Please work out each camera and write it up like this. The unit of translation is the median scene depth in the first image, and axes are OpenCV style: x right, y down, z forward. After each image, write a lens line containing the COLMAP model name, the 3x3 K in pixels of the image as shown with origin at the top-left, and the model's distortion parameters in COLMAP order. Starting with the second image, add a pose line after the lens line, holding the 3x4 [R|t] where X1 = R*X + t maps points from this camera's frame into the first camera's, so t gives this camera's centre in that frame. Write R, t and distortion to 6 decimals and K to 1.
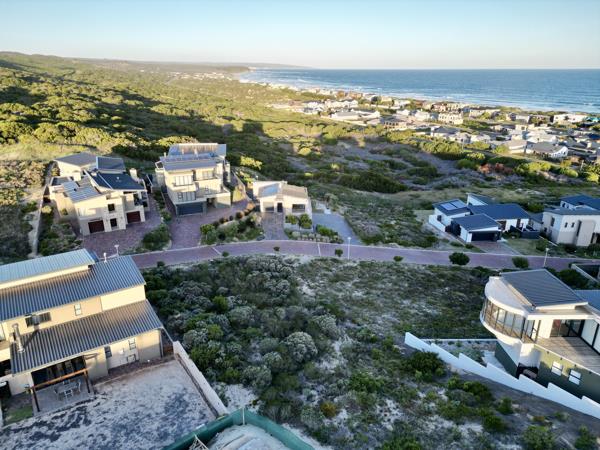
lens RADIAL K [[418.7, 0, 300.0], [0, 418.7, 225.0], [0, 0, 1]] dist [0.081945, -0.072074]
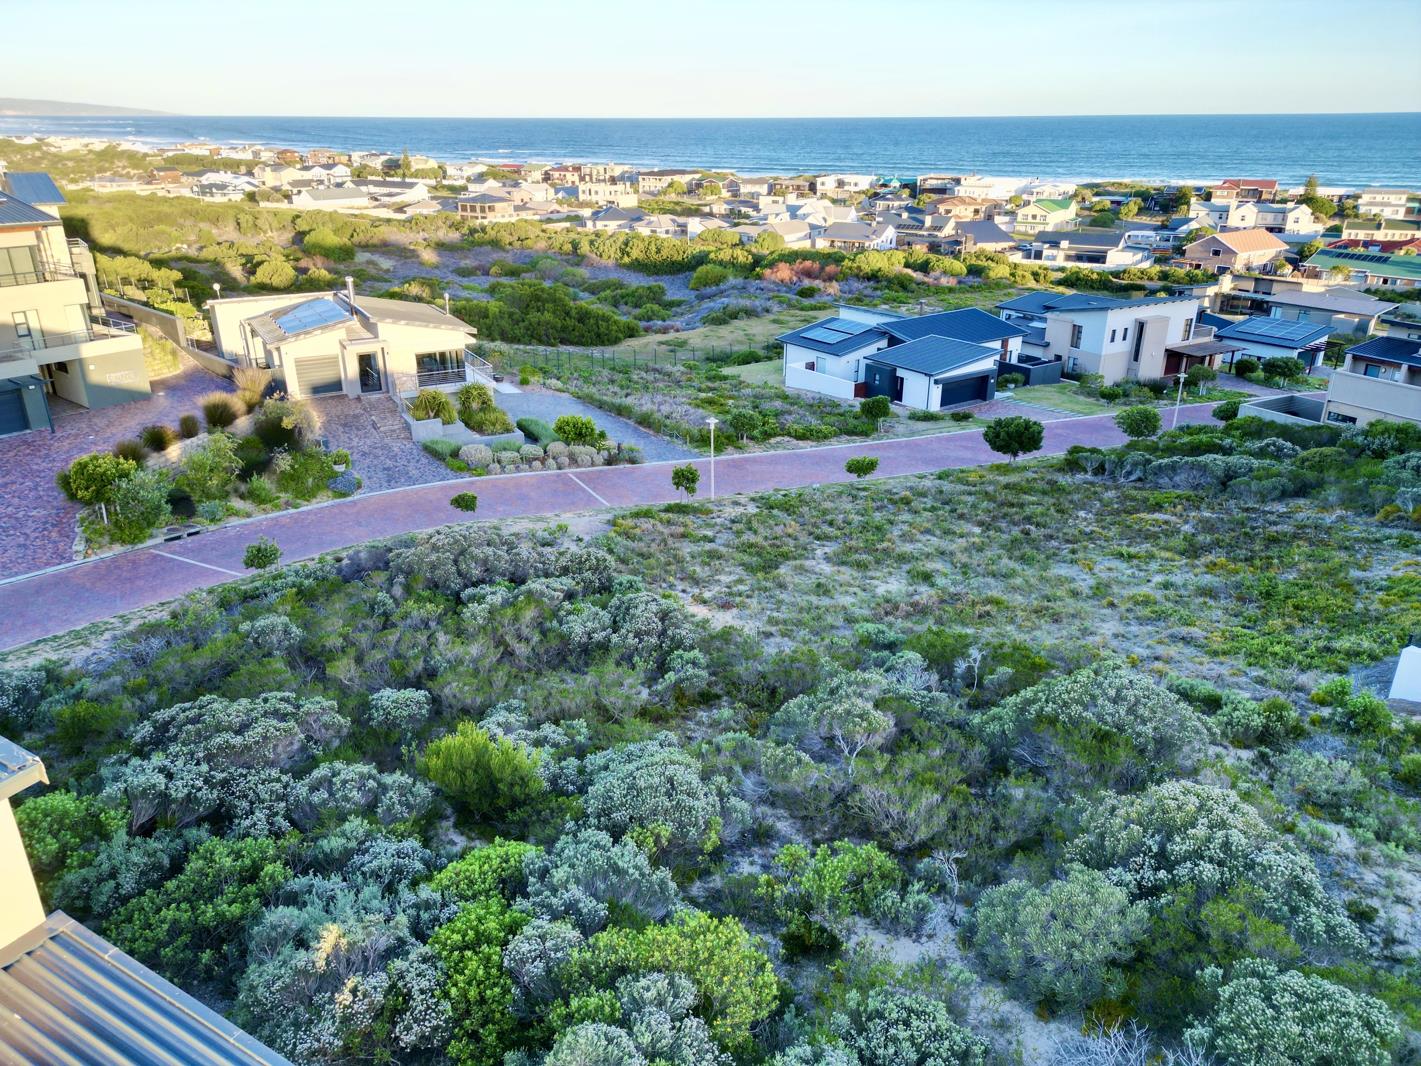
lens RADIAL K [[991.6, 0, 710.5], [0, 991.6, 533.0], [0, 0, 1]] dist [0.081945, -0.072074]
pose [[0.881822, -0.188652, 0.432205, -0.157307], [0.171353, 0.982034, 0.079037, 0.045611], [-0.439350, 0.004363, 0.898305, 0.357335]]
